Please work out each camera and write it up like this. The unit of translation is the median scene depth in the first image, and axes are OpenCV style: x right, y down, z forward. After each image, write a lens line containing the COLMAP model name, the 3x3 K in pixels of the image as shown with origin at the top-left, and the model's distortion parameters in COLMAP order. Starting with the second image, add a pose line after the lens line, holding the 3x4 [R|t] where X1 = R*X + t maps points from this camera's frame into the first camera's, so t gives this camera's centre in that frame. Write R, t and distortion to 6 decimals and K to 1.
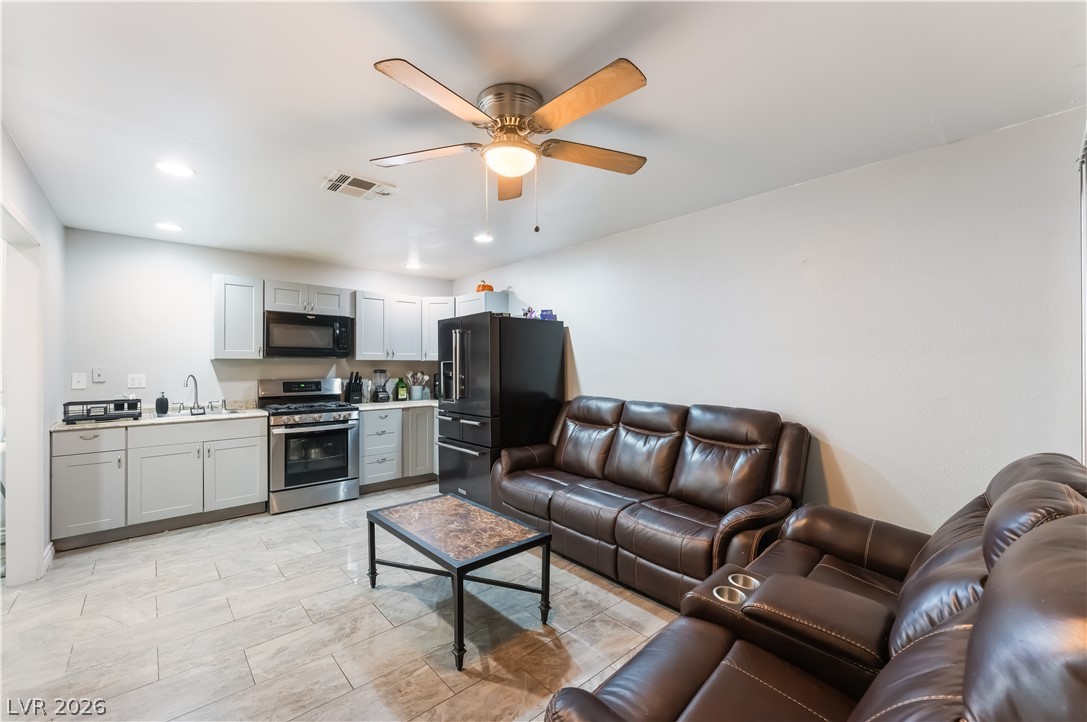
lens RADIAL K [[449.6, 0, 540.2], [0, 449.6, 355.8], [0, 0, 1]] dist [-0.003353, -0.000157]
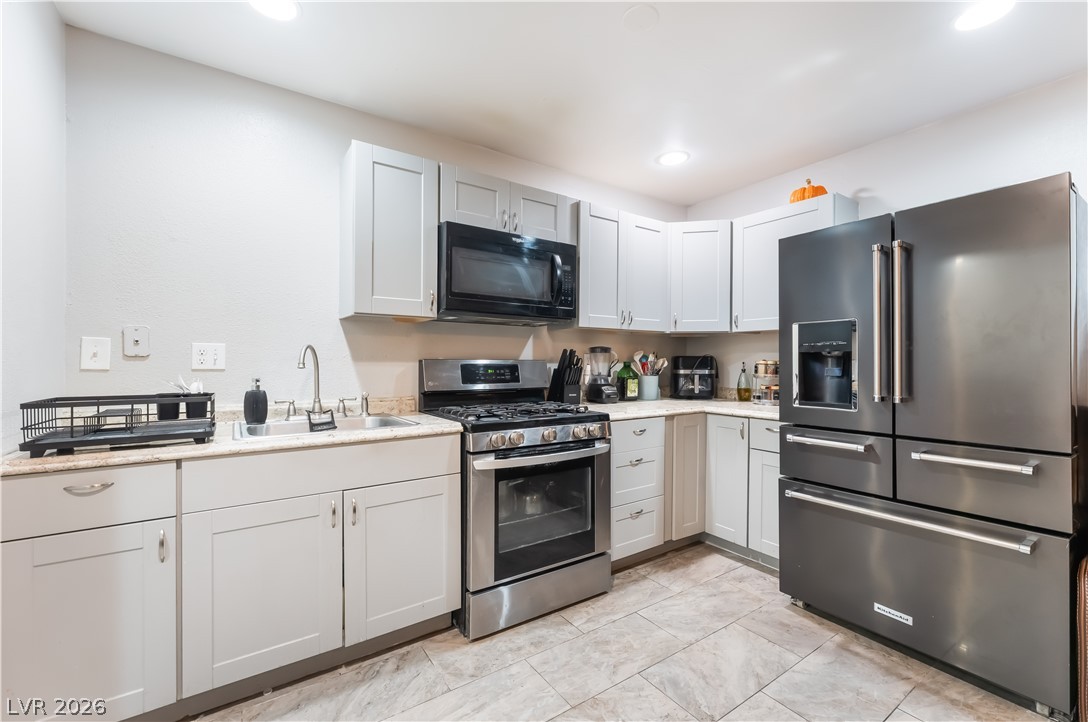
lens RADIAL K [[450.0, 0, 553.5], [0, 450.0, 361.4], [0, 0, 1]] dist [-0.003353, -0.000157]
pose [[0.993983, 0.006037, -0.109371, -0.466571], [-0.004074, 0.999827, 0.018165, 0.051300], [0.109461, -0.017610, 0.993835, 0.547717]]
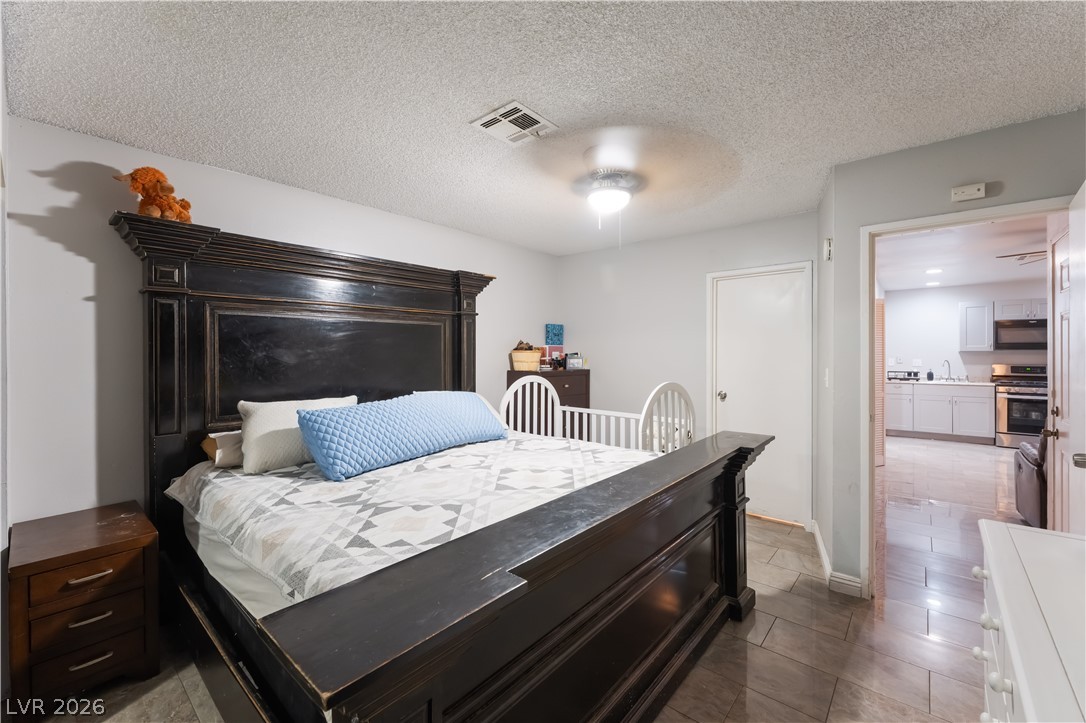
lens RADIAL K [[443.9, 0, 549.7], [0, 443.9, 354.6], [0, 0, 1]] dist [-0.007689, 0.001540]
pose [[0.152450, 0.001706, -0.988310, 0.751299], [0.015902, 0.999865, 0.004178, -0.013225], [0.988183, -0.016353, 0.152403, -0.866800]]
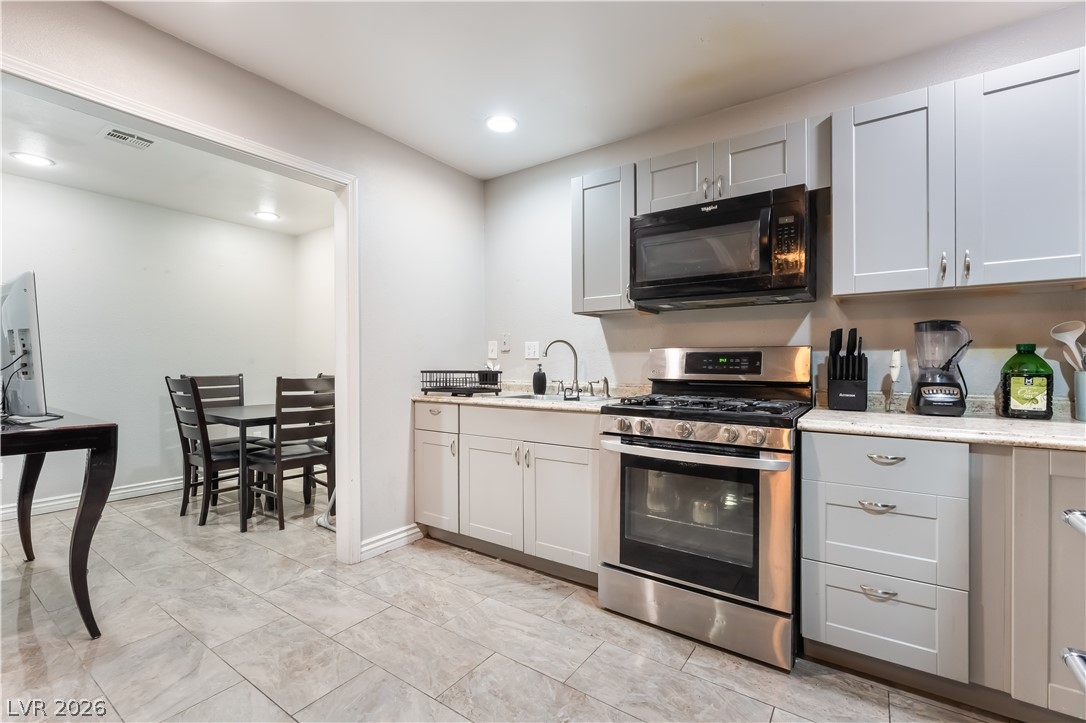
lens RADIAL K [[468.7, 0, 528.5], [0, 468.7, 361.8], [0, 0, 1]] dist [-0.004334, 0.000579]
pose [[0.231591, -0.000005, -0.972813, -0.102735], [0.015944, 0.999866, 0.003790, 0.073559], [0.972683, -0.016388, 0.231560, 0.807140]]
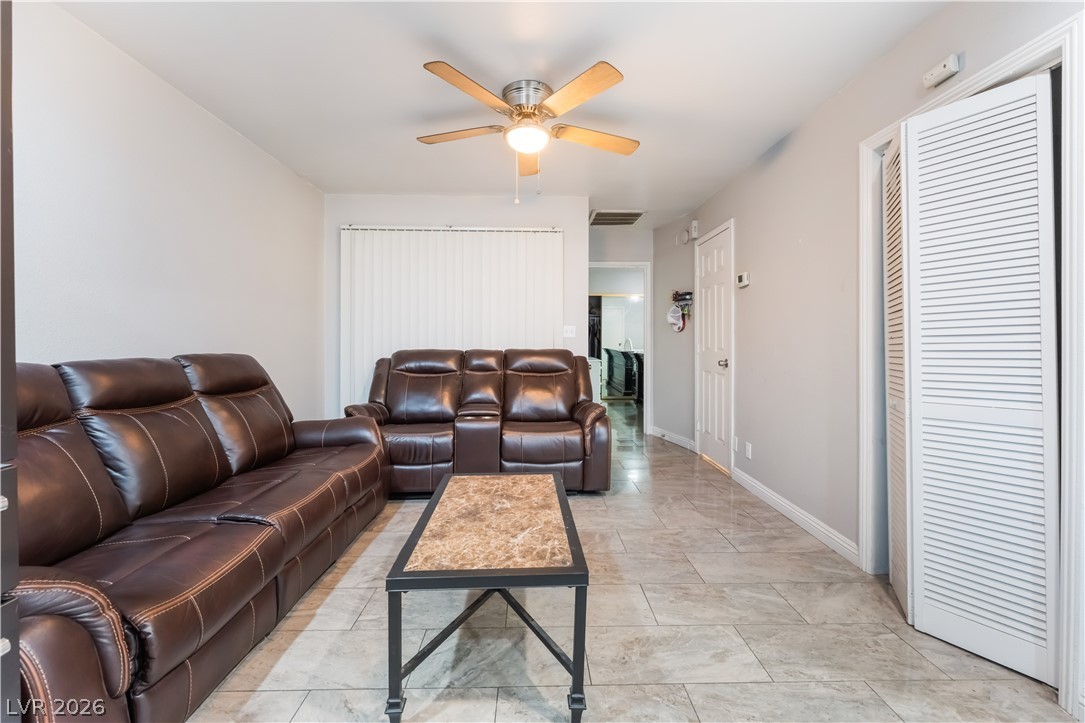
lens RADIAL K [[443.5, 0, 539.0], [0, 443.5, 343.7], [0, 0, 1]] dist [-0.007689, 0.001540]
pose [[-0.765605, -0.003873, 0.643300, -0.435048], [-0.010459, 0.999925, -0.006428, 0.069756], [-0.643226, -0.011649, -0.765588, 0.940076]]
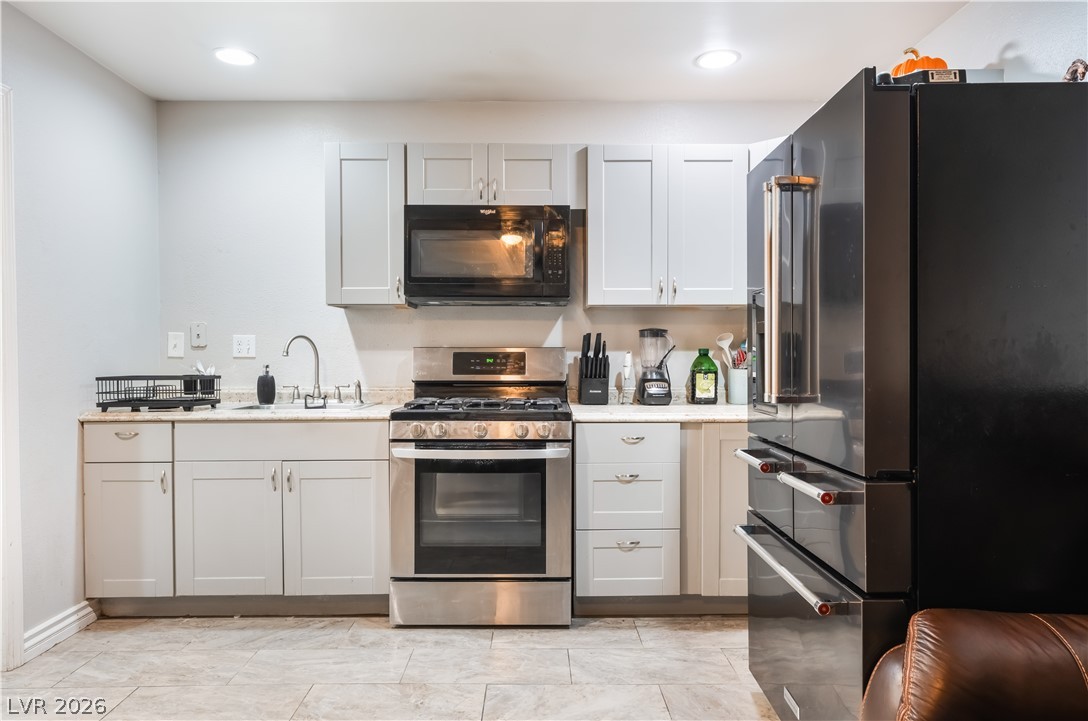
lens RADIAL K [[726.0, 0, 531.3], [0, 726.0, 357.9], [0, 0, 1]] dist [0.009507, -0.000426]
pose [[0.756237, 0.007950, -0.654249, 0.016343], [0.011574, 0.999607, 0.025524, 0.051539], [0.654195, -0.026875, 0.755848, 0.523678]]
